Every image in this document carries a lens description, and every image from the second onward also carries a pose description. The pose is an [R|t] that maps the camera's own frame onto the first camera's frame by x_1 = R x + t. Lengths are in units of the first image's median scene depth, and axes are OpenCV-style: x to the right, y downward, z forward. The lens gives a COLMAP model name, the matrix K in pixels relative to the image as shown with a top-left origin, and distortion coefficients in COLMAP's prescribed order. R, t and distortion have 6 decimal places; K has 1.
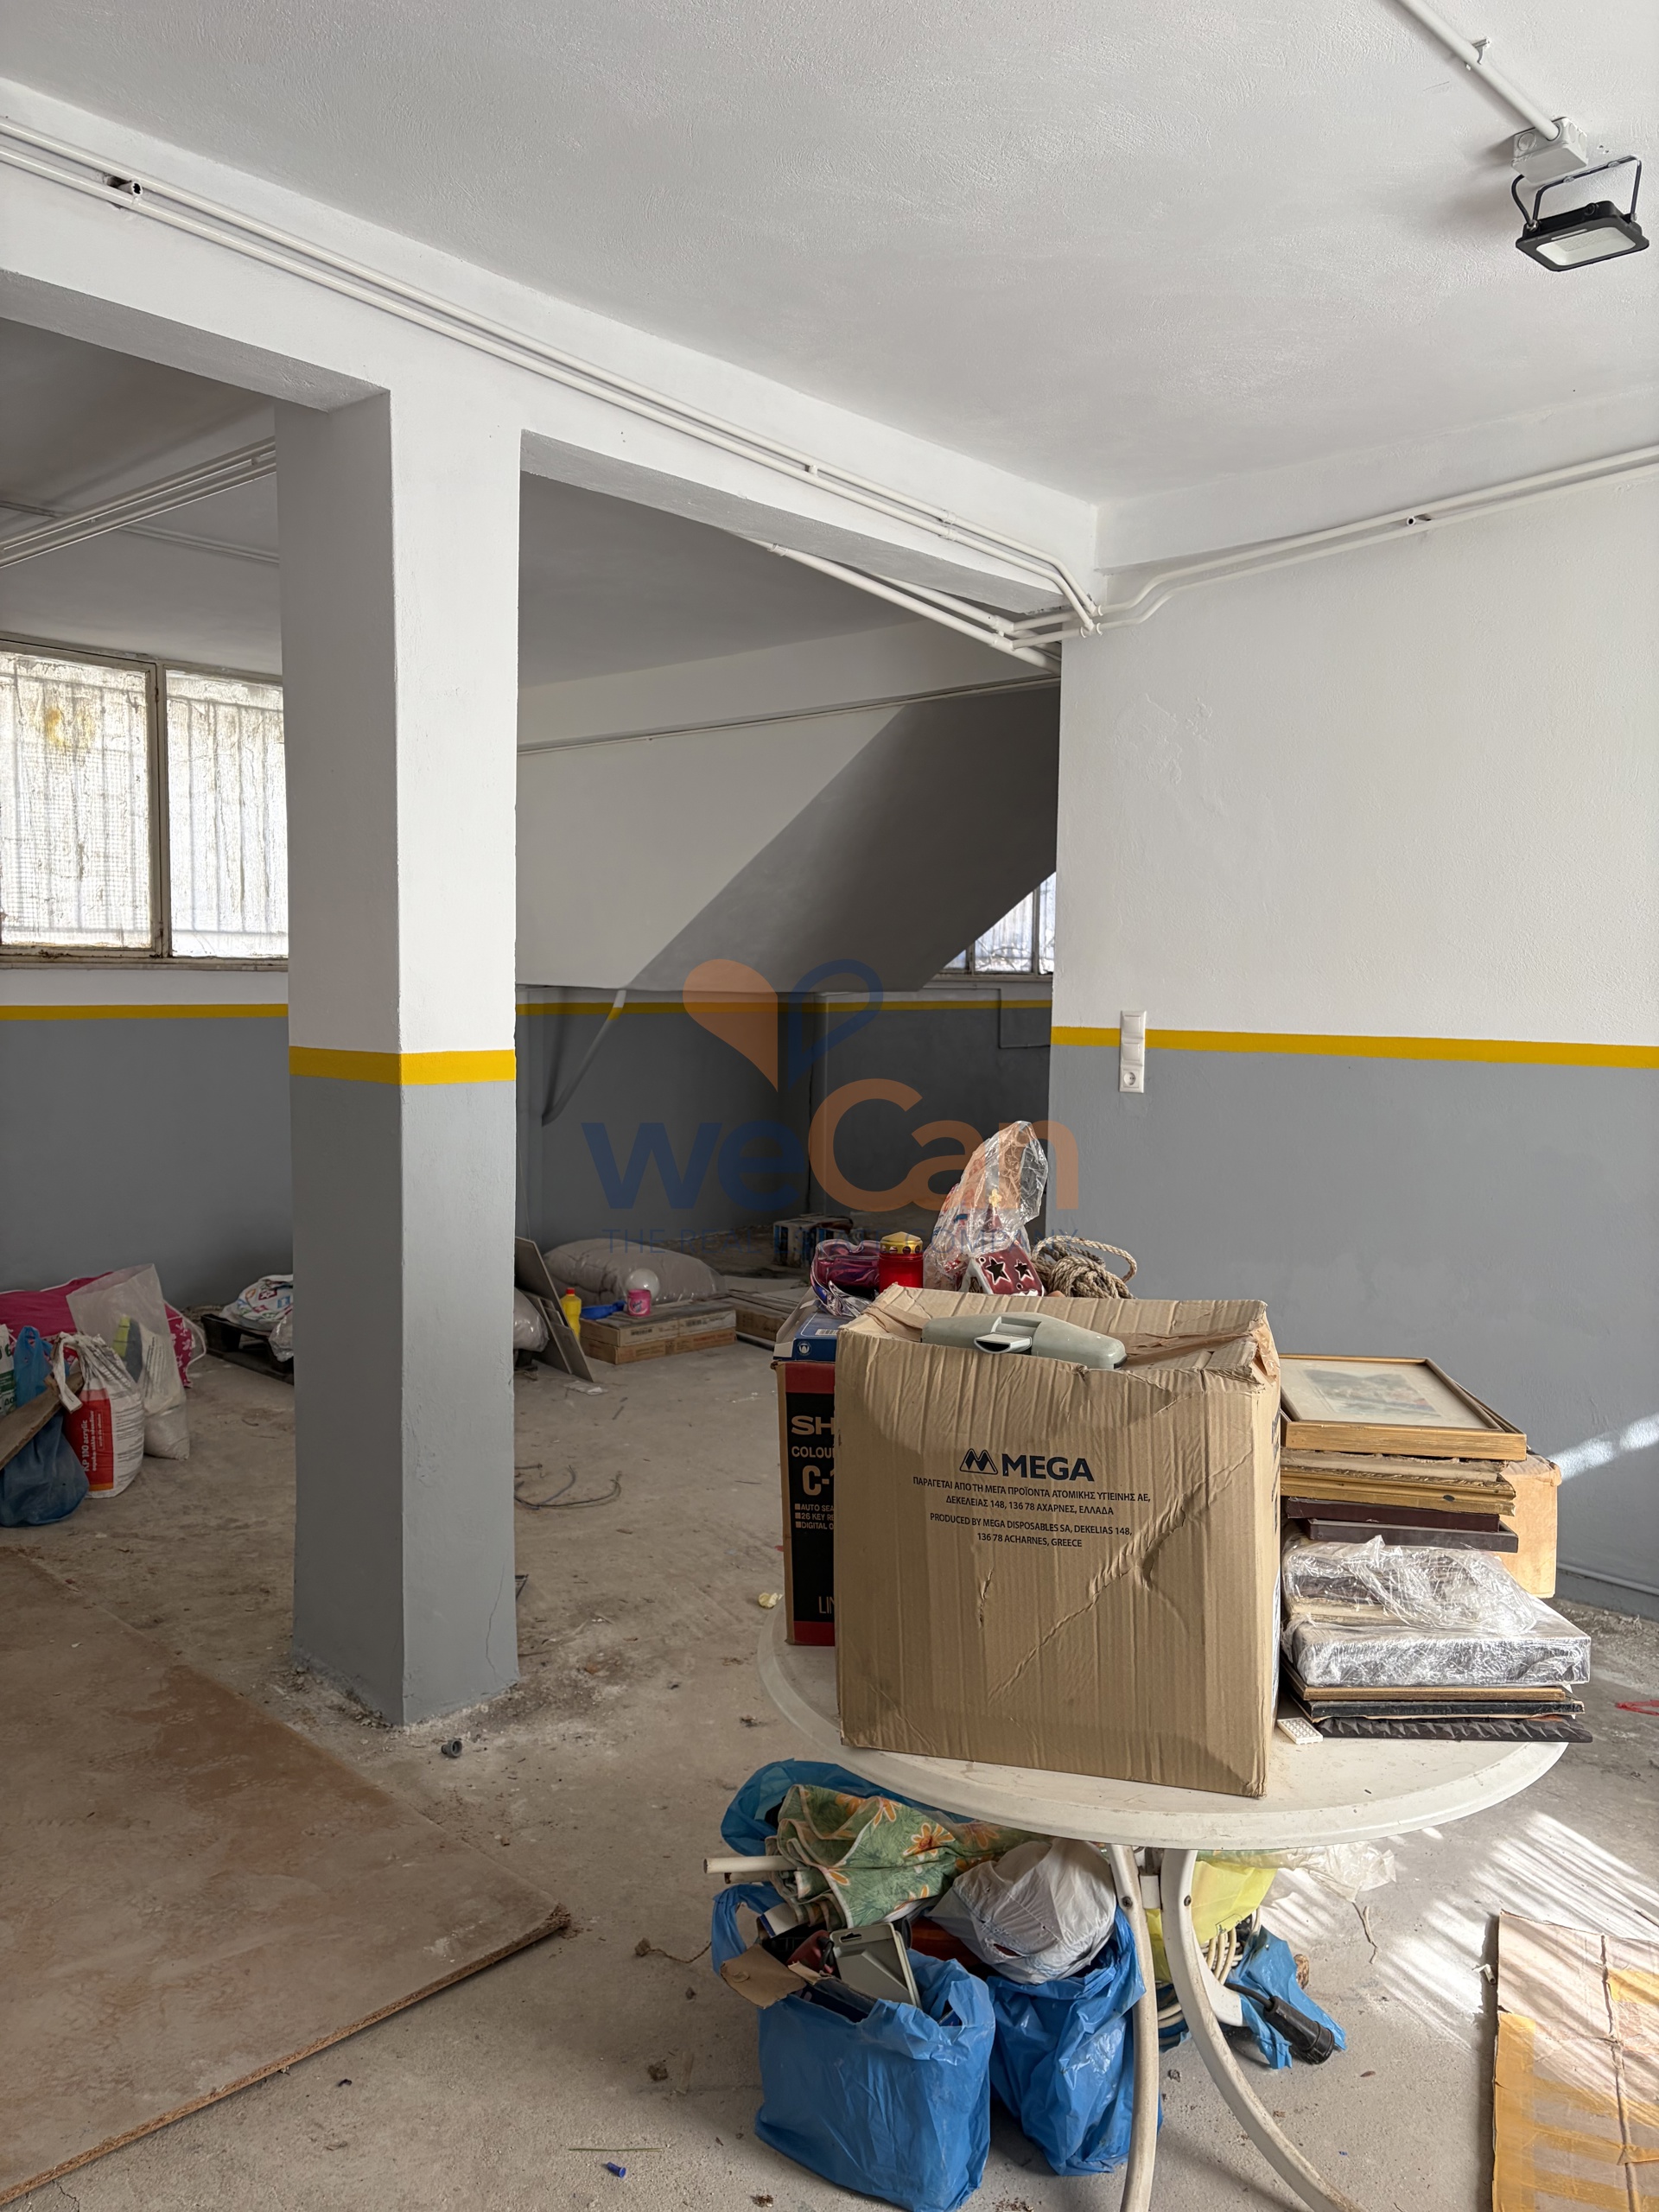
lens RADIAL K [[1637.9, 0, 832.6], [0, 1637.9, 1107.0], [0, 0, 1]] dist [0.024229, -0.030072]
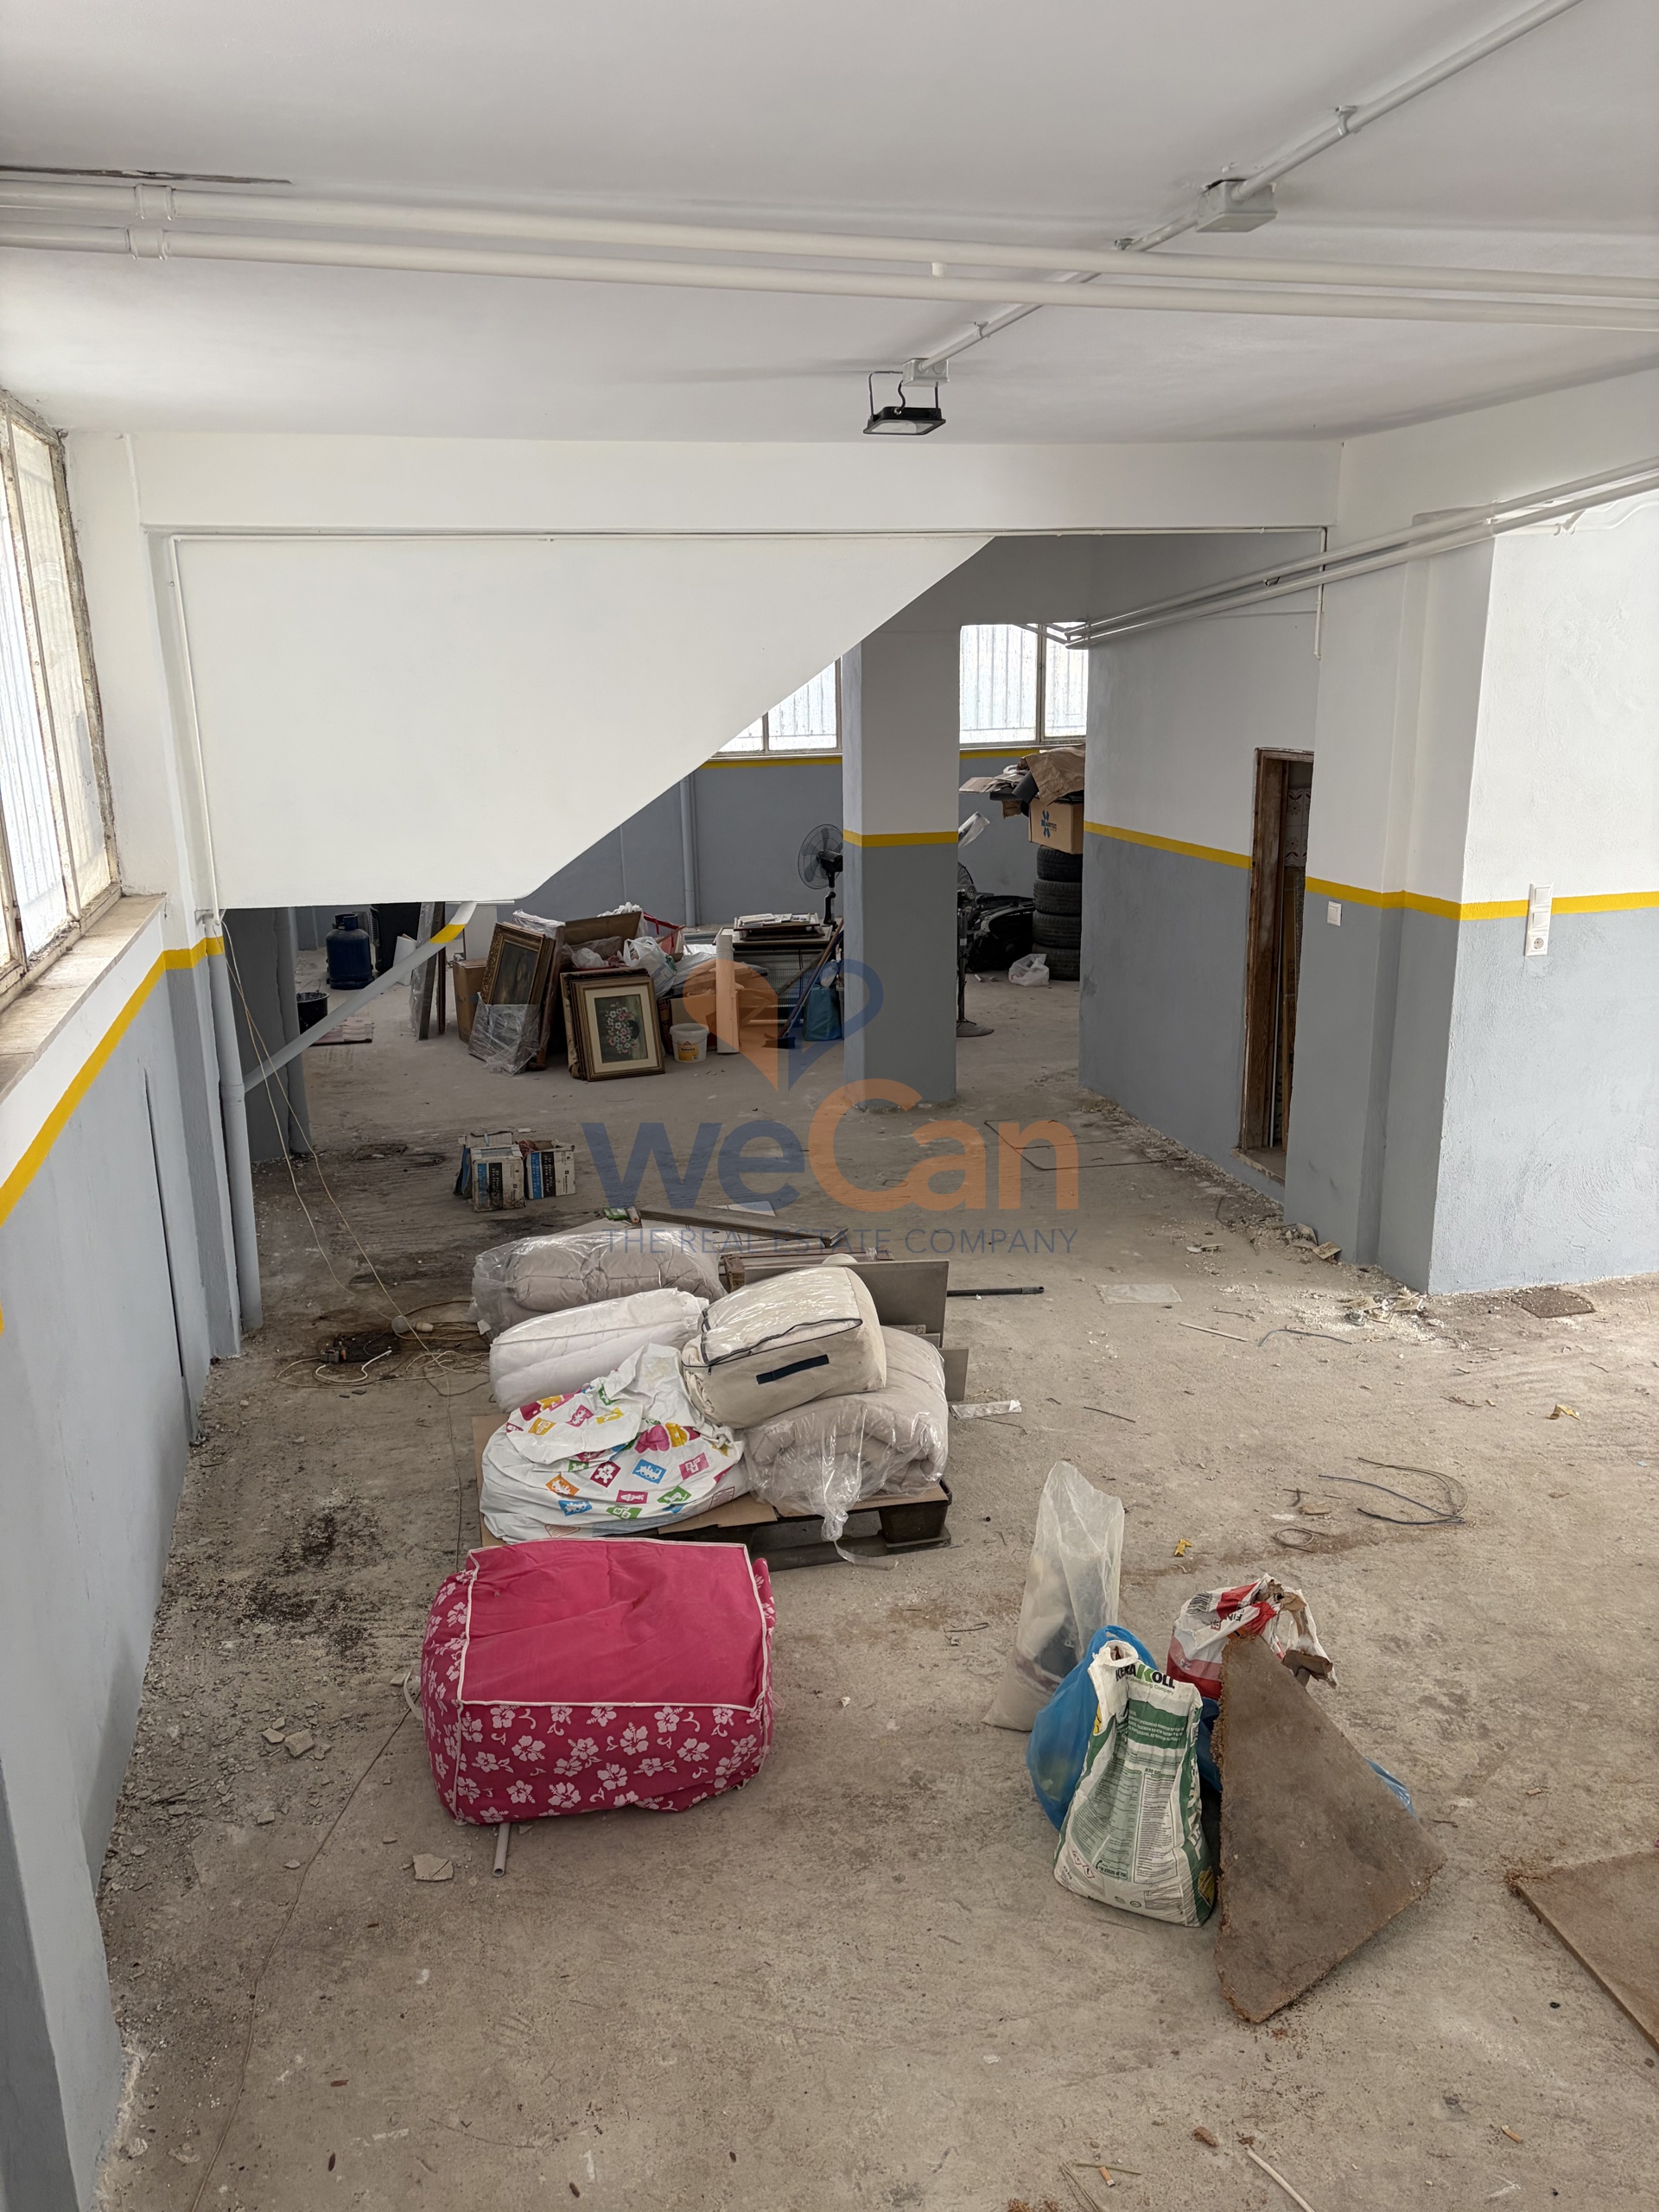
lens RADIAL K [[1637.9, 0, 822.9], [0, 1637.9, 1092.7], [0, 0, 1]] dist [0.024229, -0.030072]
pose [[0.564248, -0.240609, 0.789767, -1.226399], [0.095150, 0.969169, 0.227285, -0.267949], [-0.820104, -0.053098, 0.569746, 0.915585]]
